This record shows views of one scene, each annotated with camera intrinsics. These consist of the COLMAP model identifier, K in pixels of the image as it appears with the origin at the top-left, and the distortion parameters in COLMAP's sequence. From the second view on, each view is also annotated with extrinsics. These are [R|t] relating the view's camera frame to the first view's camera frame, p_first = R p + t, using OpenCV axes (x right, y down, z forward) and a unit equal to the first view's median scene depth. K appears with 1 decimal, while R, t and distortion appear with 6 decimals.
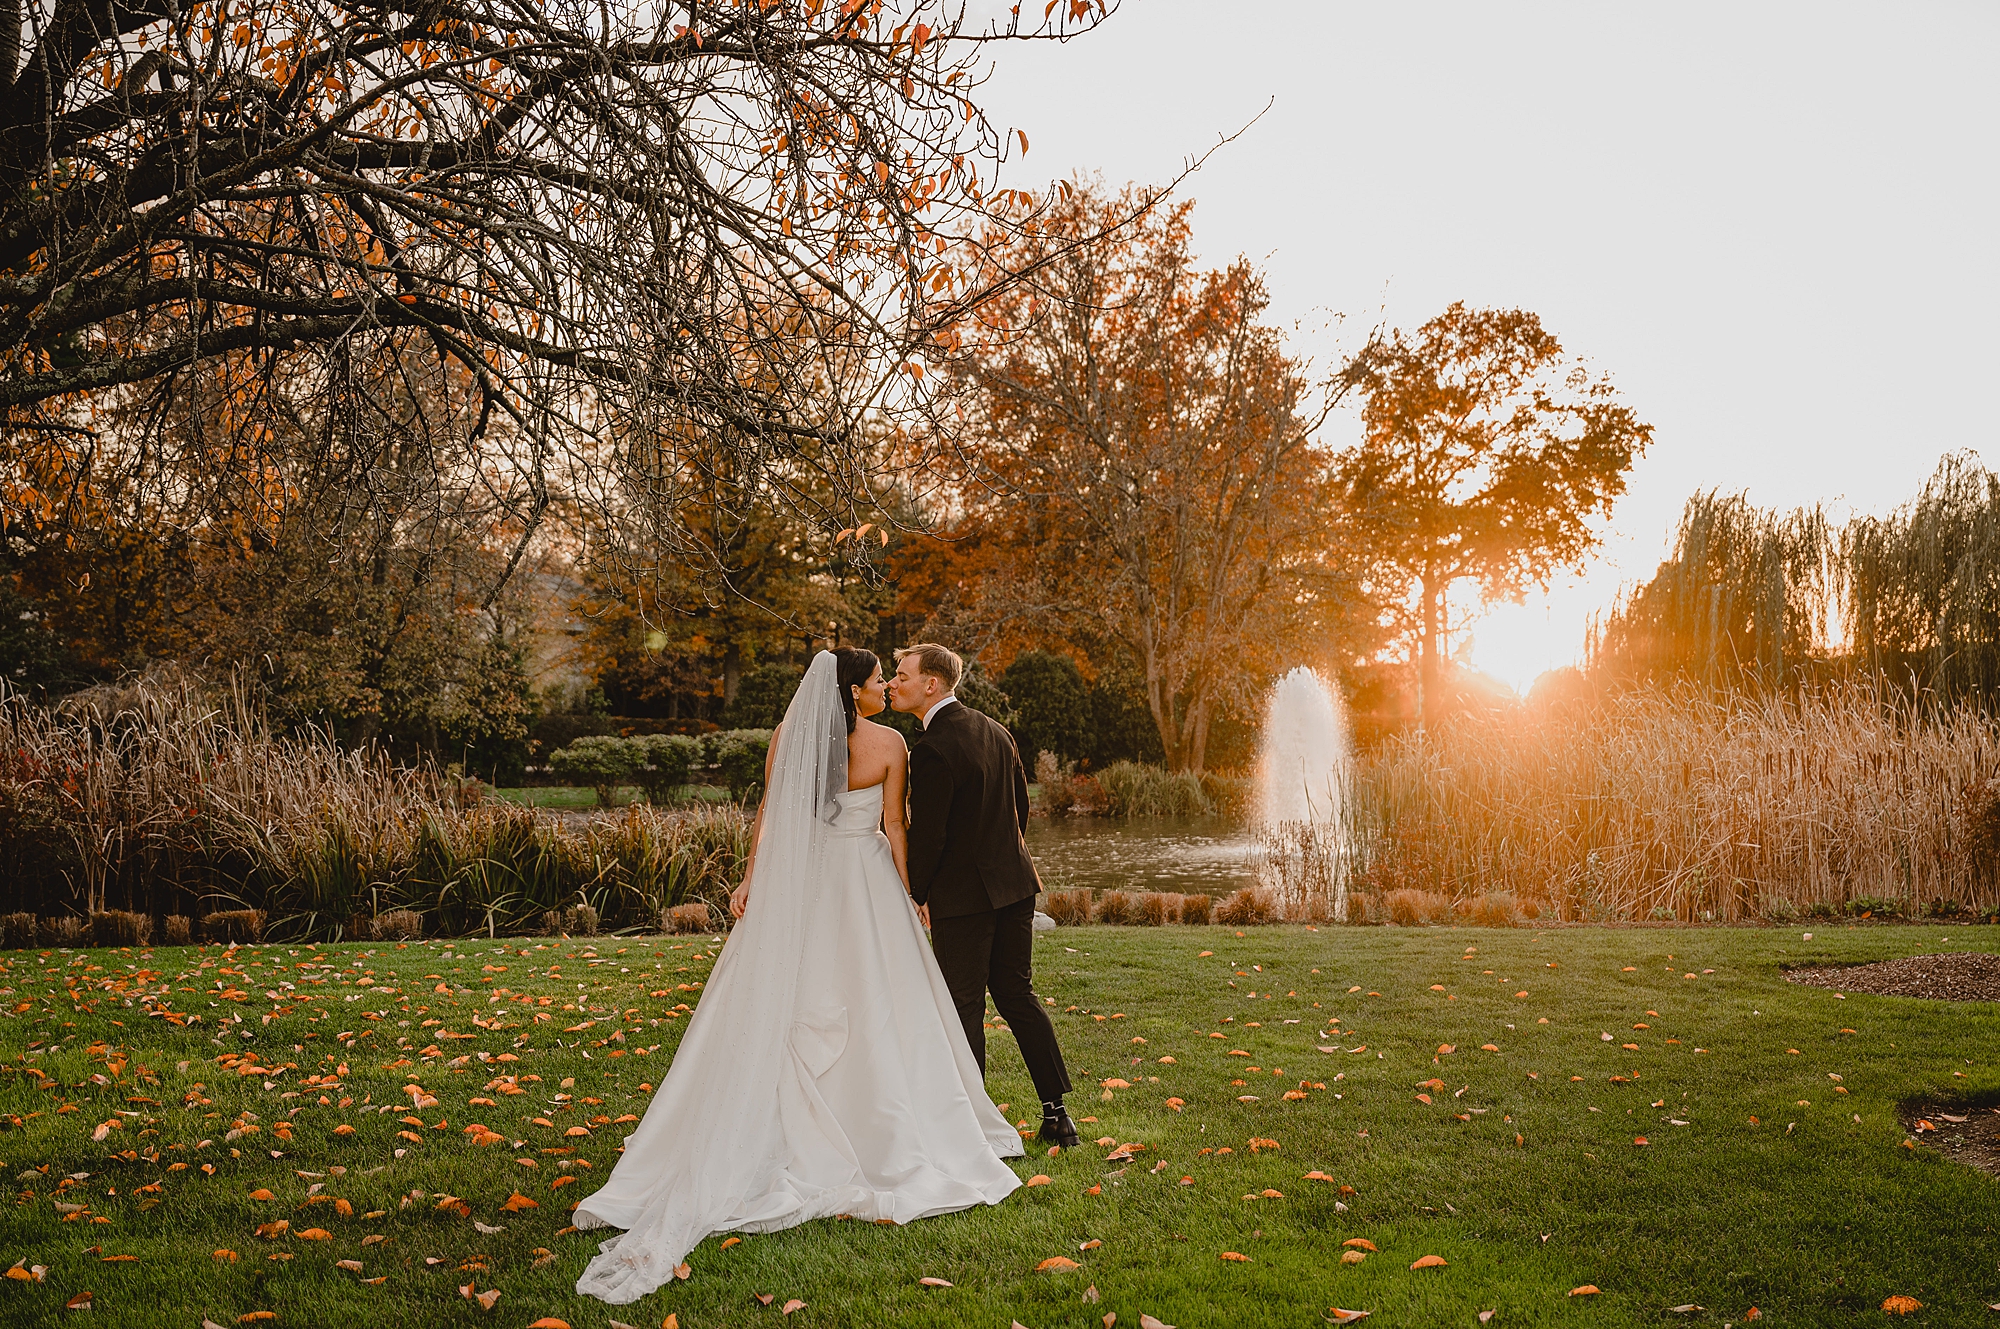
lens RADIAL K [[2234.1, 0, 1000.0], [0, 2234.1, 664.5], [0, 0, 1]] dist [-0.008430, -0.023742]
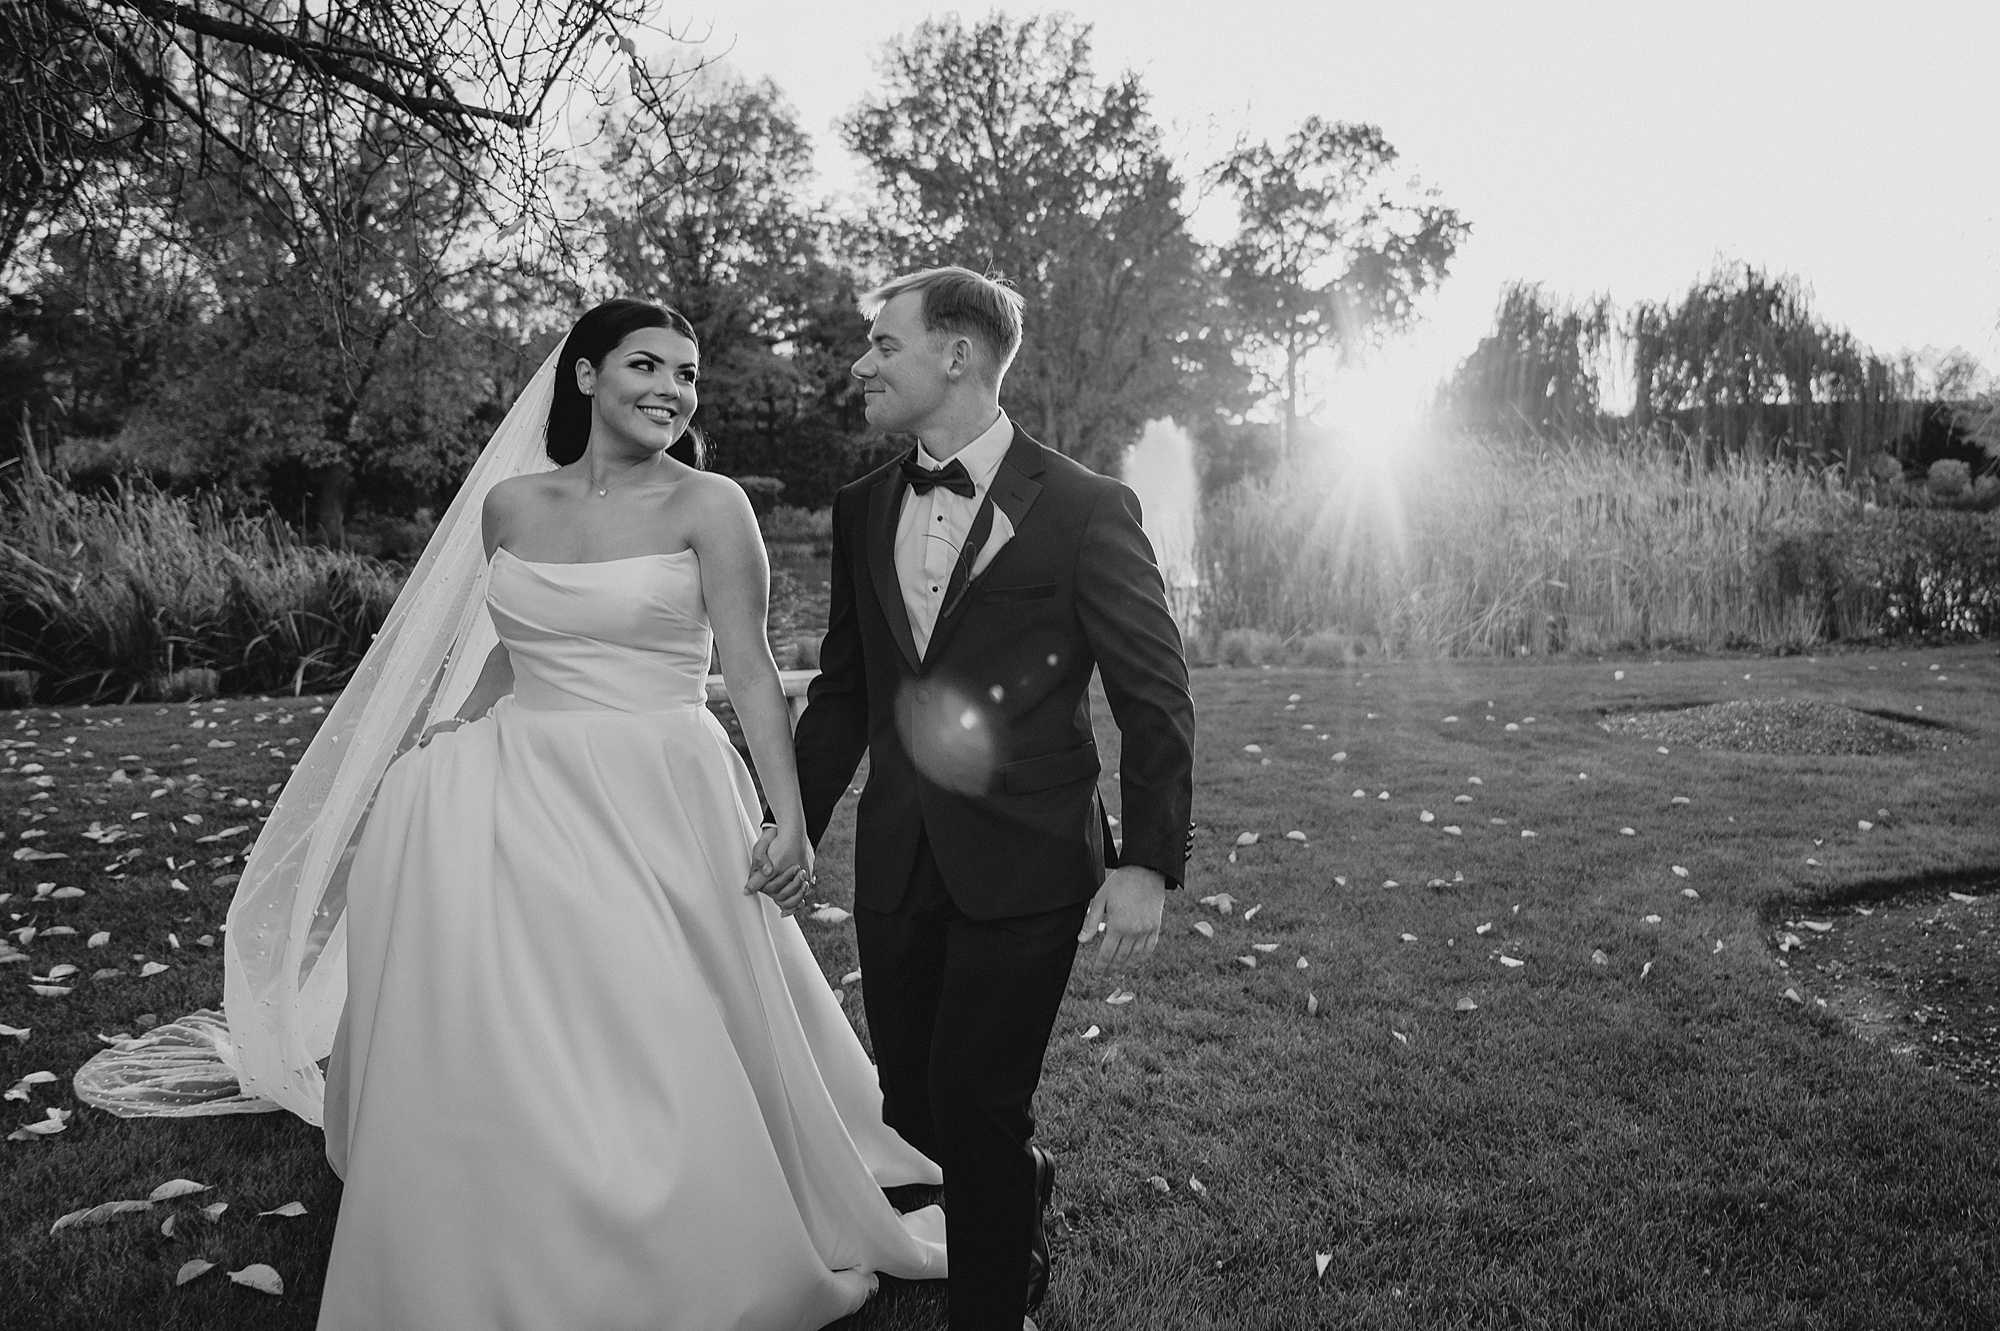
lens RADIAL K [[1567.7, 0, 1166.0], [0, 1567.7, 592.9], [0, 0, 1]] dist [-0.045434, 0.004771]
pose [[0.995328, -0.009190, 0.096117, 0.046044], [-0.000745, 0.994700, 0.102817, 0.005325], [-0.096553, -0.102408, 0.990046, 0.168978]]
